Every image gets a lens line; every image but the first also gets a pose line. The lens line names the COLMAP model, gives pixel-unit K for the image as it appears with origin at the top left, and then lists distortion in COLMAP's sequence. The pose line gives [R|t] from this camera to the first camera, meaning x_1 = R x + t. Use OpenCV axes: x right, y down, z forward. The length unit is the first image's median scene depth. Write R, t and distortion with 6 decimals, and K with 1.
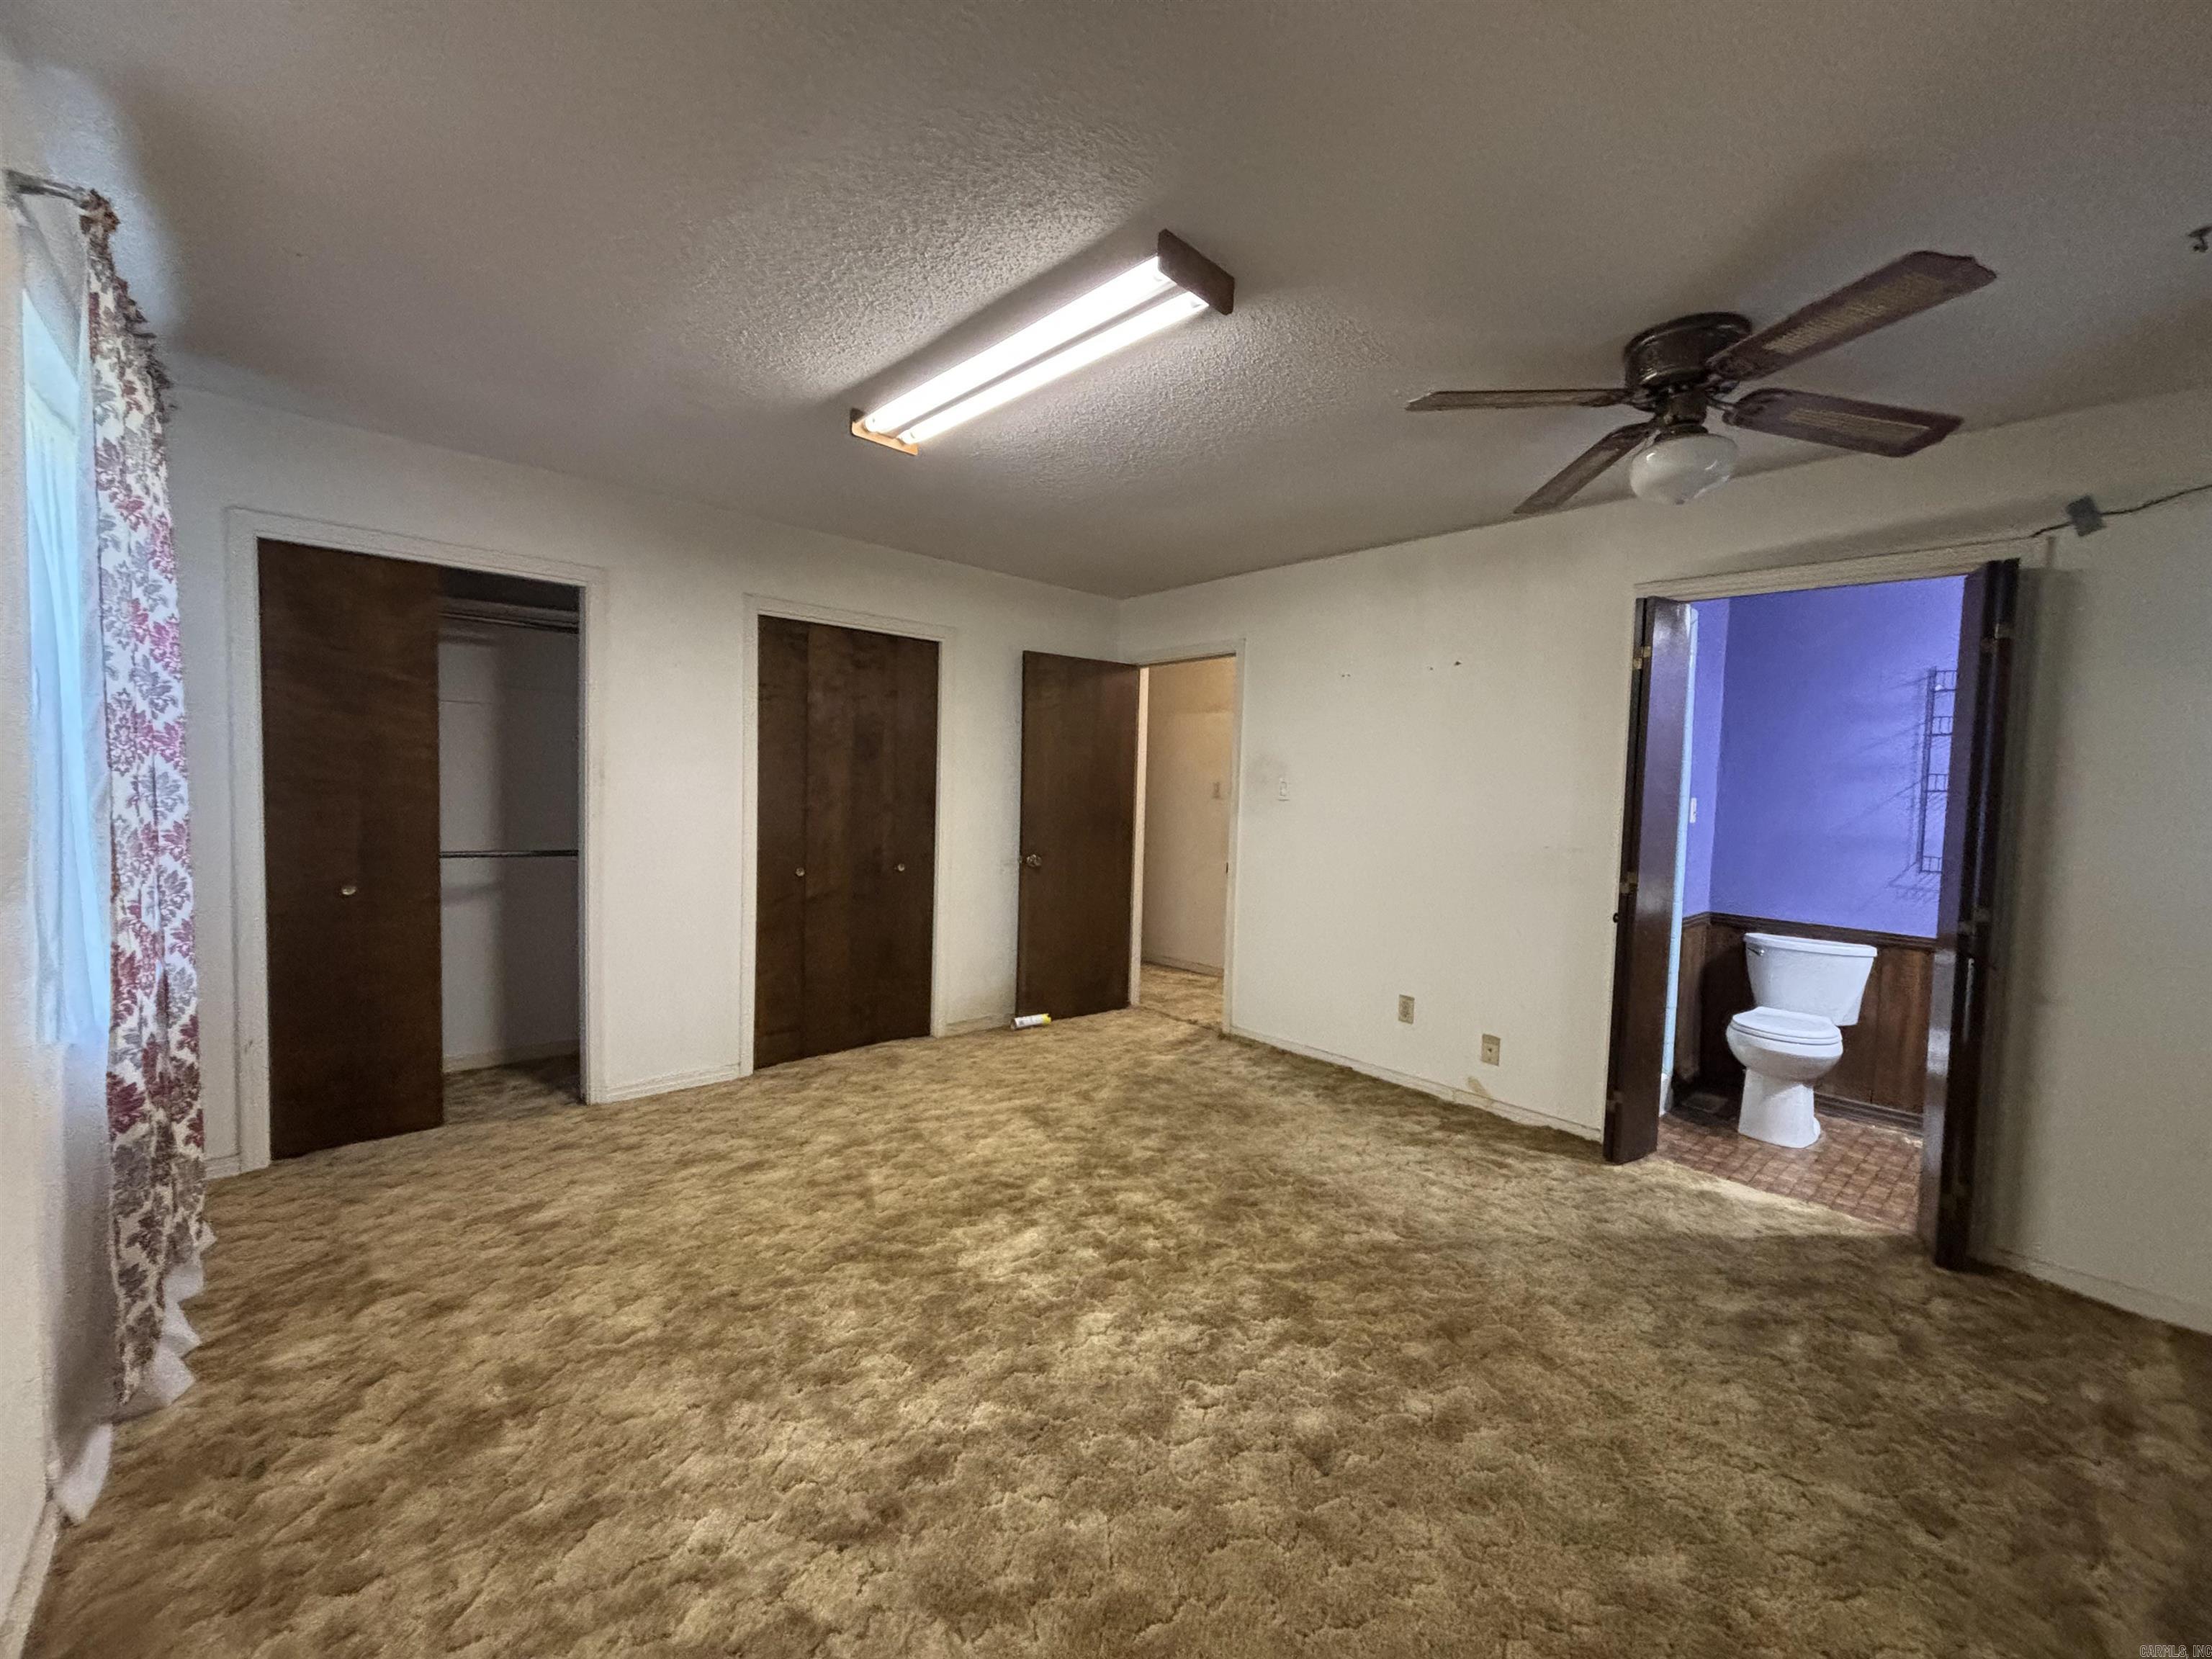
lens RADIAL K [[895.1, 0, 1106.9], [0, 895.1, 841.6], [0, 0, 1]] dist [-0.002544, 0.000079]
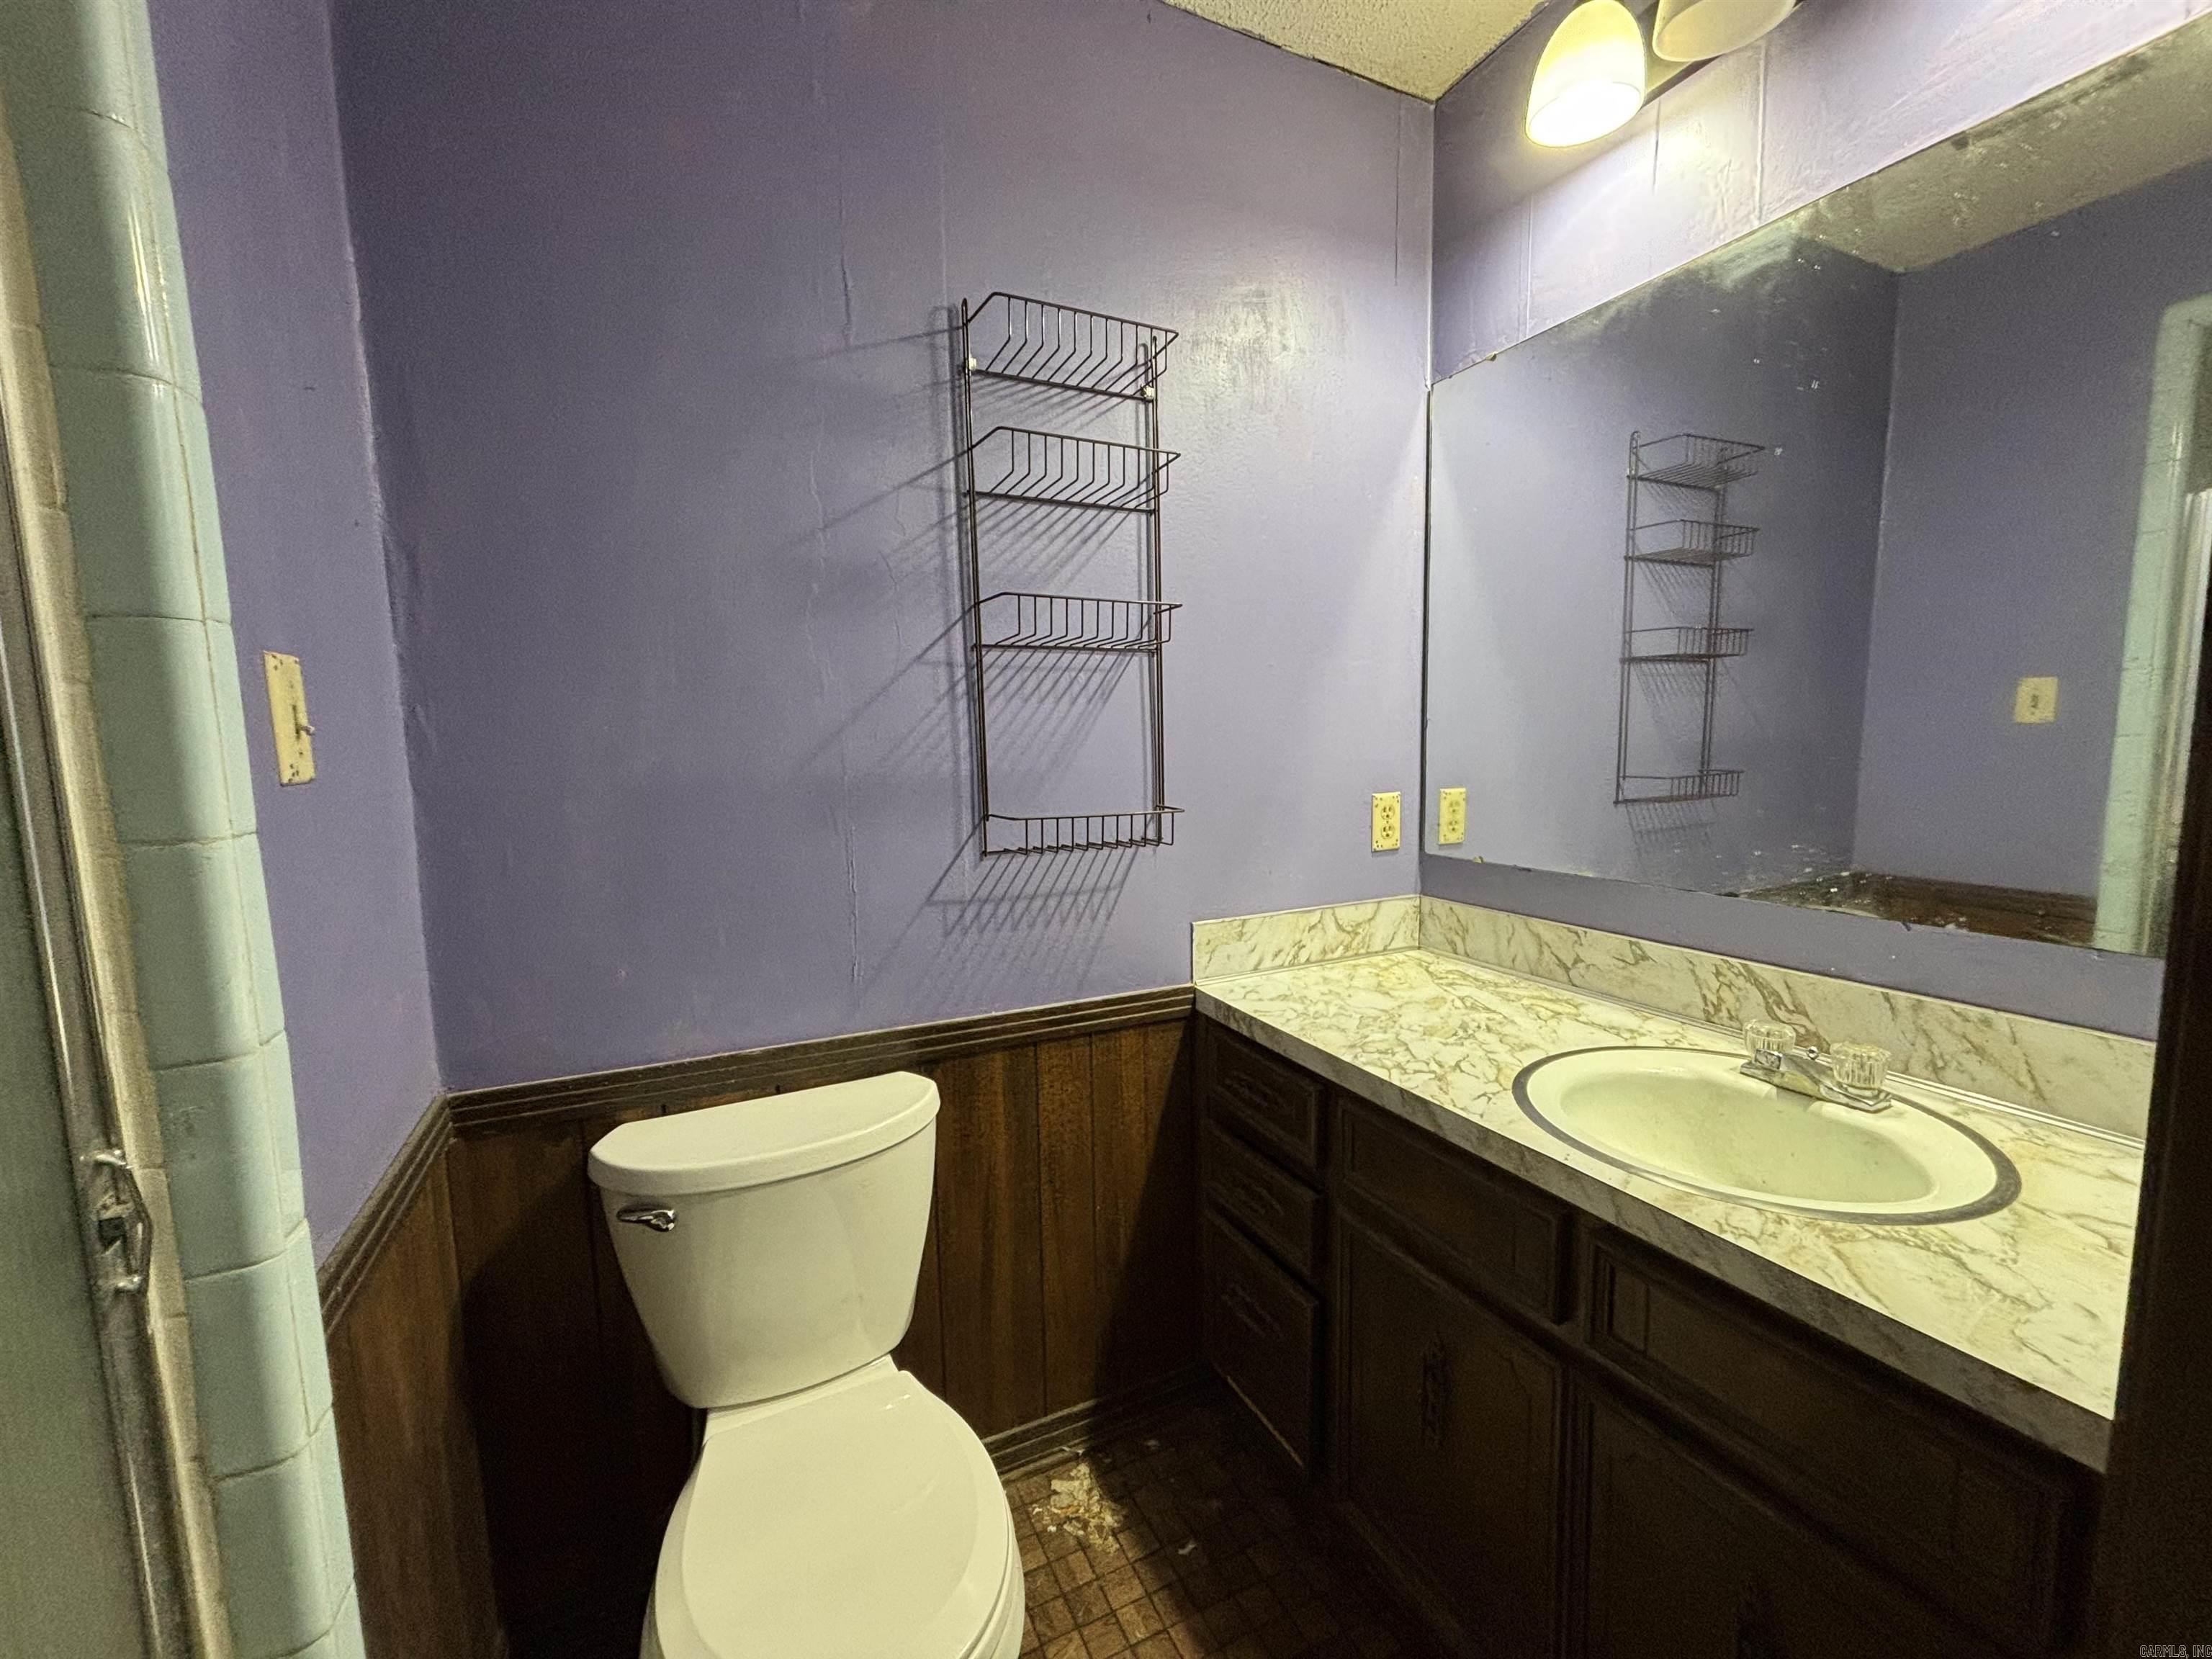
lens RADIAL K [[895.1, 0, 1106.9], [0, 895.1, 841.6], [0, 0, 1]] dist [-0.002544, 0.000079]
pose [[0.300569, -0.143465, 0.942908, 0.534992], [0.076706, 0.989056, 0.126035, -0.017779], [-0.950671, 0.034444, 0.308284, 0.789222]]
